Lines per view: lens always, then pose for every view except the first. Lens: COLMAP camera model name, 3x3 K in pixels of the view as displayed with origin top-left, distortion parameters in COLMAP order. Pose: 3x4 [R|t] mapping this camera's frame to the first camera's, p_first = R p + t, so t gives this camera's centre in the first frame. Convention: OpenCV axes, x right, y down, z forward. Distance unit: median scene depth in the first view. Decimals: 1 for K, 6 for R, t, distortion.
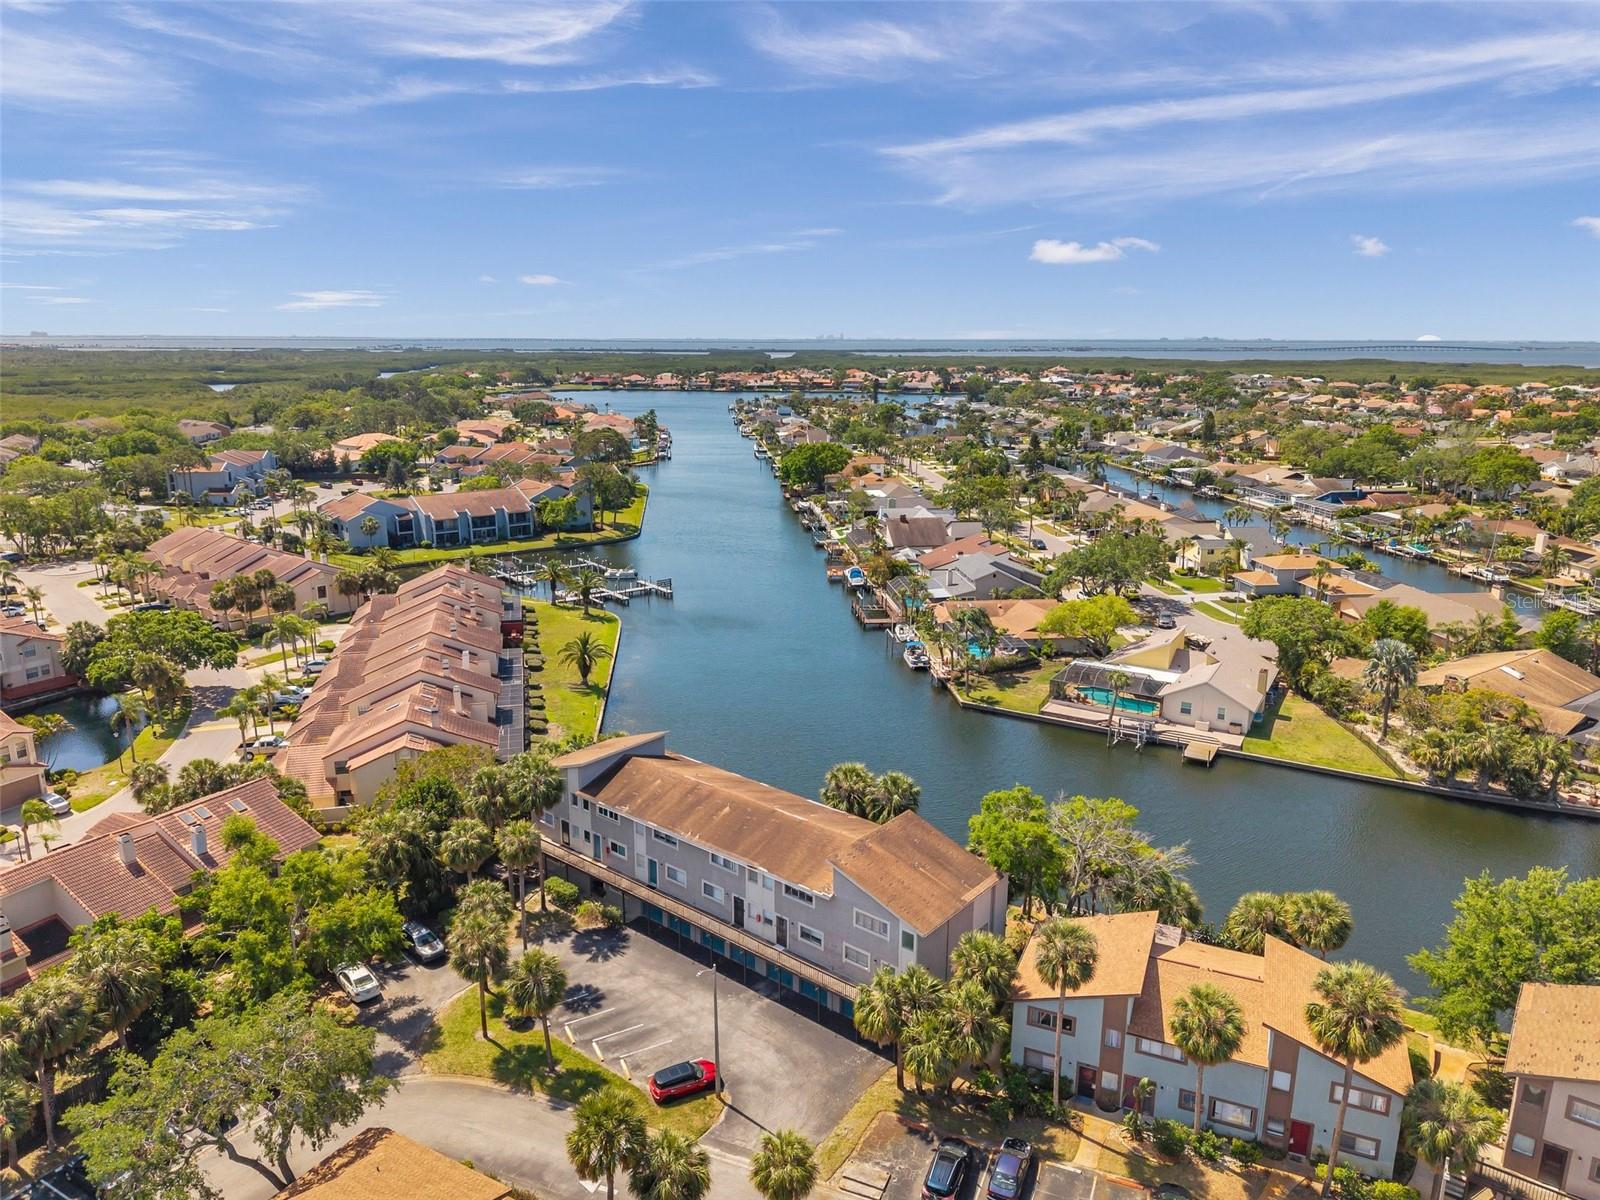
lens RADIAL K [[1079.7, 0, 791.1], [0, 1079.7, 607.1], [0, 0, 1]] dist [0.084895, -0.131793]
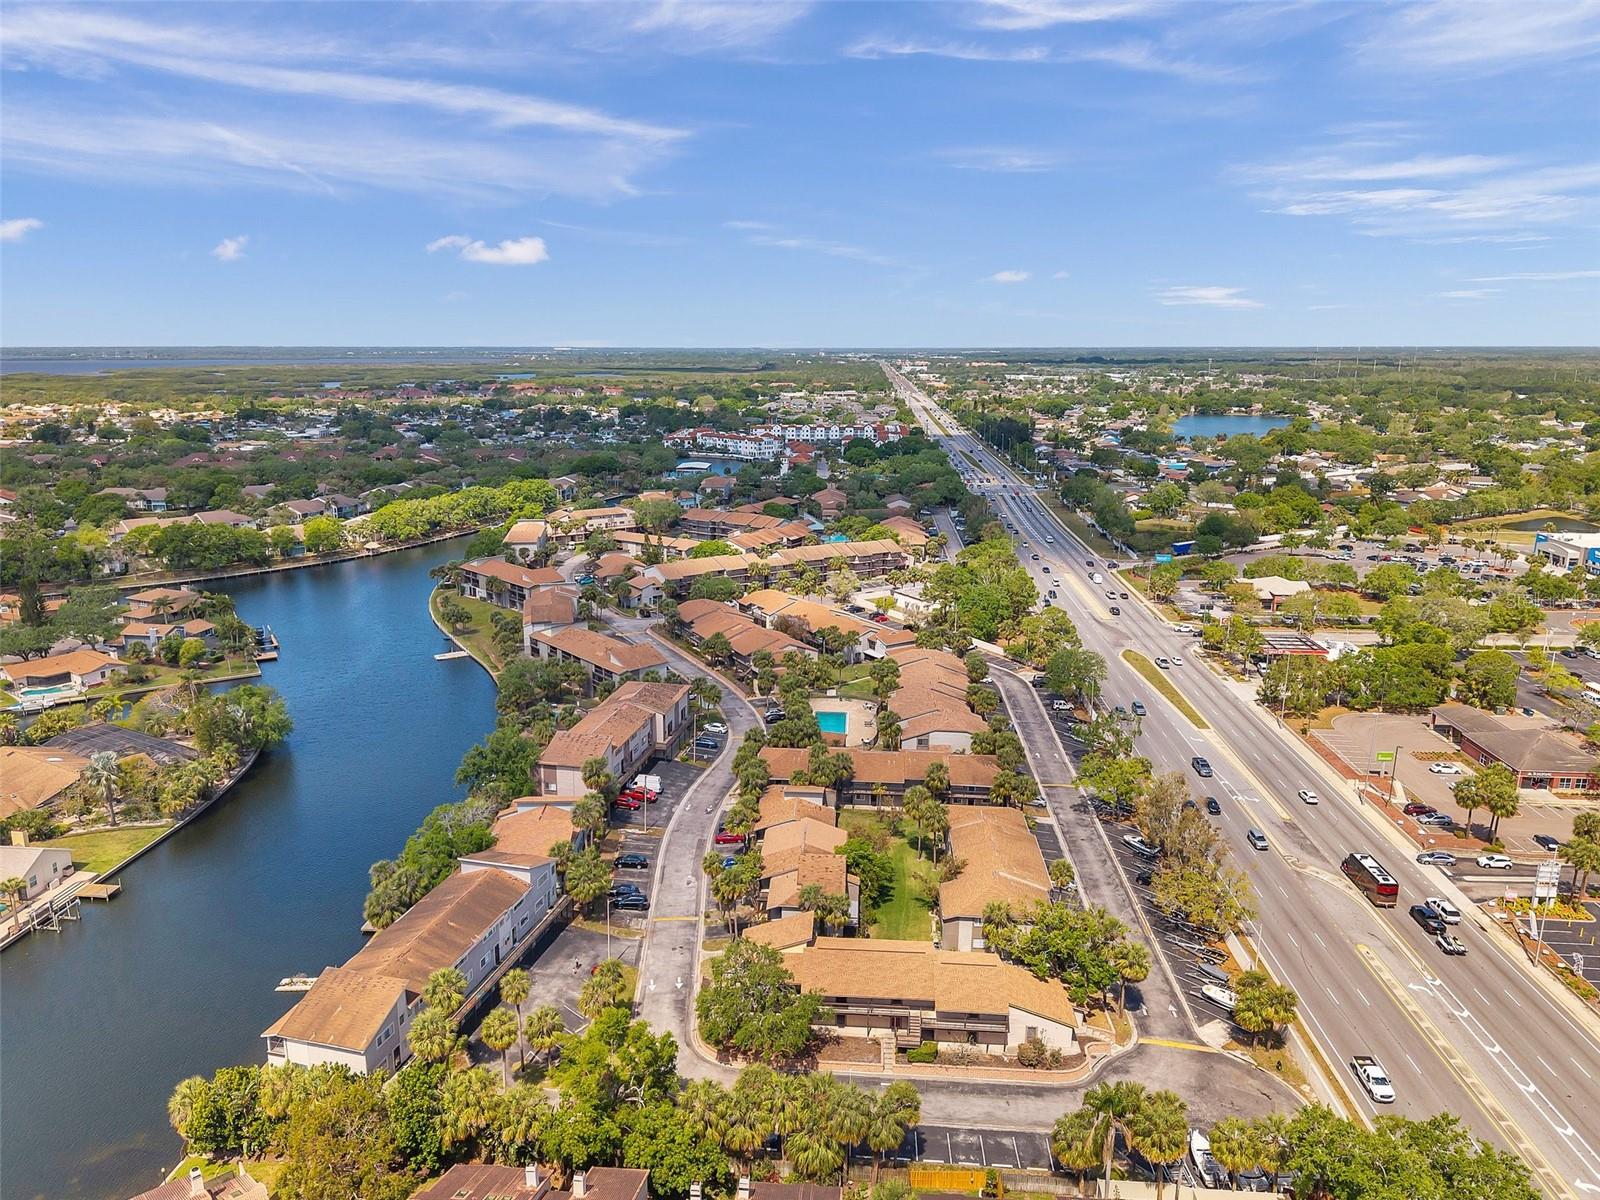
lens RADIAL K [[1091.6, 0, 781.3], [0, 1091.6, 603.0], [0, 0, 1]] dist [0.034720, -0.037971]
pose [[-0.417649, -0.214625, 0.882896, -0.670637], [0.219985, 0.918906, 0.327442, -0.277354], [-0.881576, 0.330980, -0.336566, 0.439793]]
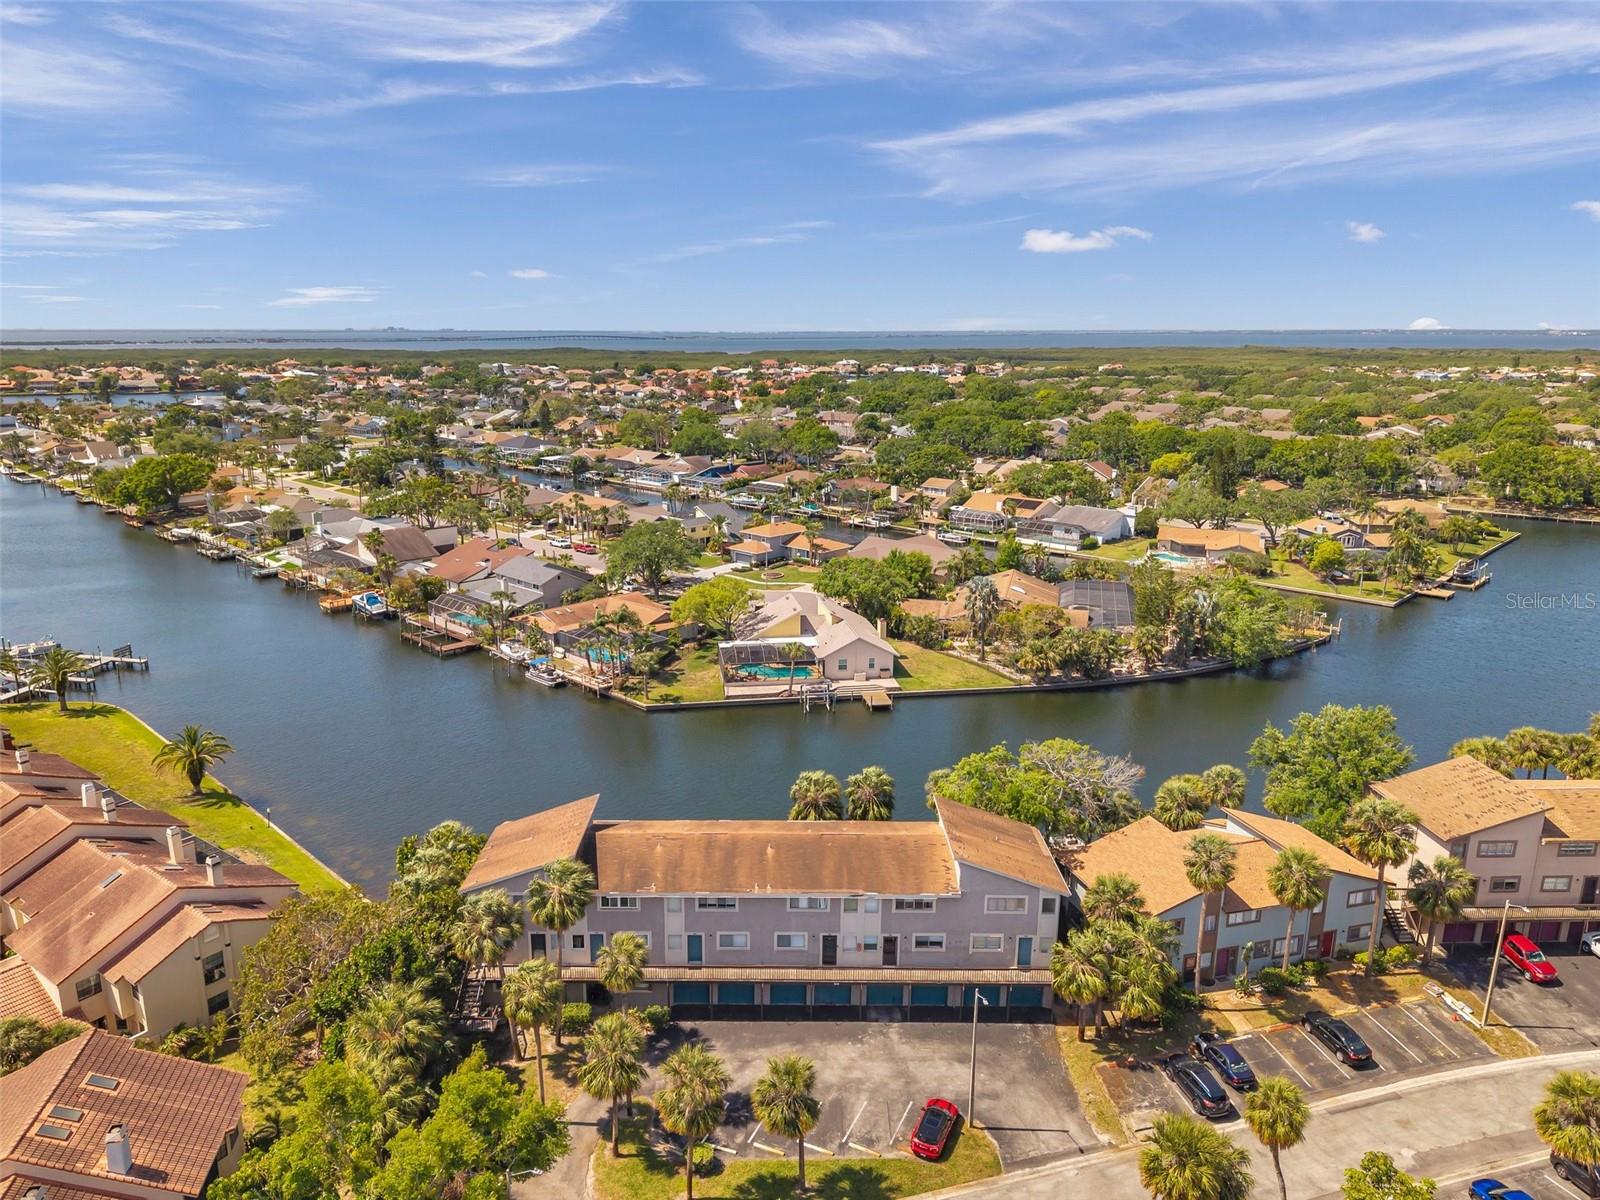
lens RADIAL K [[1091.6, 0, 781.3], [0, 1091.6, 603.0], [0, 0, 1]] dist [0.034720, -0.037971]
pose [[0.771366, -0.156911, 0.616744, -0.265996], [0.155050, 0.986261, 0.057001, -0.031543], [-0.617215, 0.051657, 0.785097, 0.118781]]
